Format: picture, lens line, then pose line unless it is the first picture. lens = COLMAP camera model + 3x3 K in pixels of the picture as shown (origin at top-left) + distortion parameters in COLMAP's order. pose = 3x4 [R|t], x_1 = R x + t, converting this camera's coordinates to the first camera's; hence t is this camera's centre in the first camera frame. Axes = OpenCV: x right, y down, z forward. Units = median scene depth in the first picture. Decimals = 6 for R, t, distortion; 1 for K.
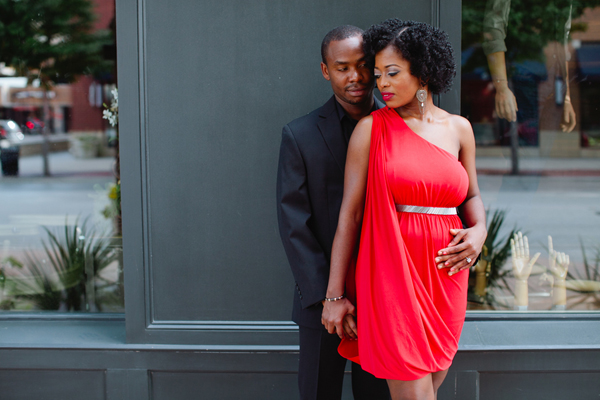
lens RADIAL K [[840.2, 0, 300.0], [0, 840.2, 200.0], [0, 0, 1]] dist [-0.157519, 0.069686]
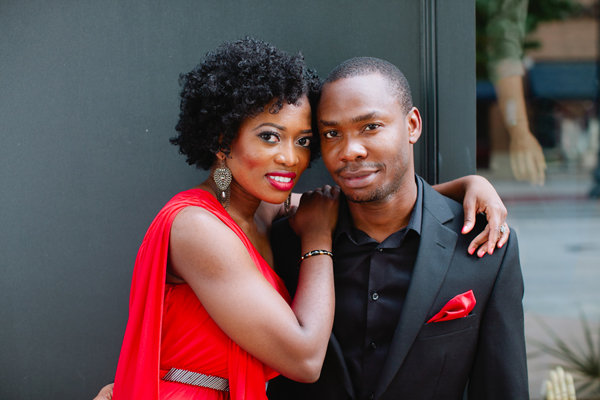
lens RADIAL K [[840.2, 0, 300.0], [0, 840.2, 200.0], [0, 0, 1]] dist [-0.157519, 0.069686]
pose [[0.997581, -0.017996, 0.067145, 0.031427], [0.019595, 0.999538, -0.023231, -0.071787], [-0.066695, 0.024491, 0.997473, 0.376507]]
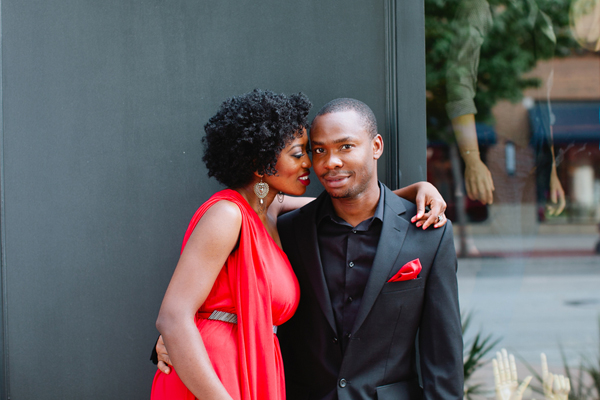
lens RADIAL K [[984.6, 0, 300.0], [0, 984.6, 200.0], [0, 0, 1]] dist [-0.152477, 0.020919]
pose [[0.995357, -0.011686, 0.095543, -0.004834], [0.020045, 0.996006, -0.087008, -0.022291], [-0.094145, 0.088519, 0.991615, 0.112188]]
